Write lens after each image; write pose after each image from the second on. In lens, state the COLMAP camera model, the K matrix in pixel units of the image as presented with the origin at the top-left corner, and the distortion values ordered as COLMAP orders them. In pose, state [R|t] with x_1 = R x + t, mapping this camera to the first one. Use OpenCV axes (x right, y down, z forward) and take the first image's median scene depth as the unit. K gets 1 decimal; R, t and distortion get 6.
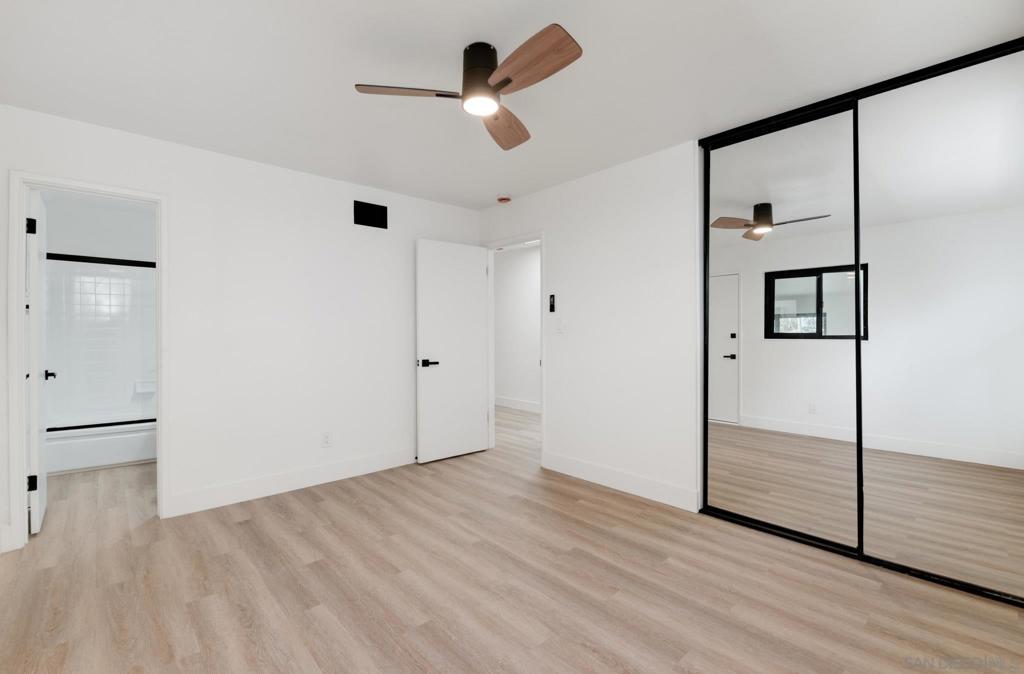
lens RADIAL K [[458.1, 0, 511.0], [0, 458.1, 334.2], [0, 0, 1]] dist [-0.003036, -0.000593]
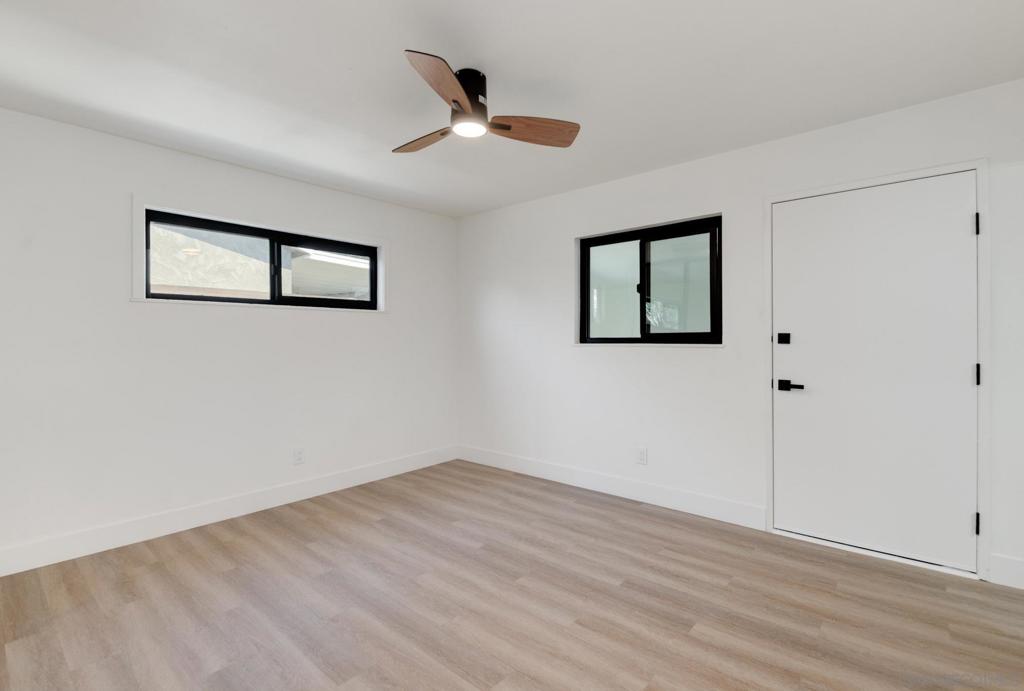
lens RADIAL K [[468.5, 0, 518.3], [0, 468.5, 340.8], [0, 0, 1]] dist [-0.003657, -0.000386]
pose [[-0.991995, 0.011280, -0.125771, -0.035056], [0.010164, 0.999903, 0.009510, -0.016836], [0.125866, 0.008155, -0.992014, 2.032543]]
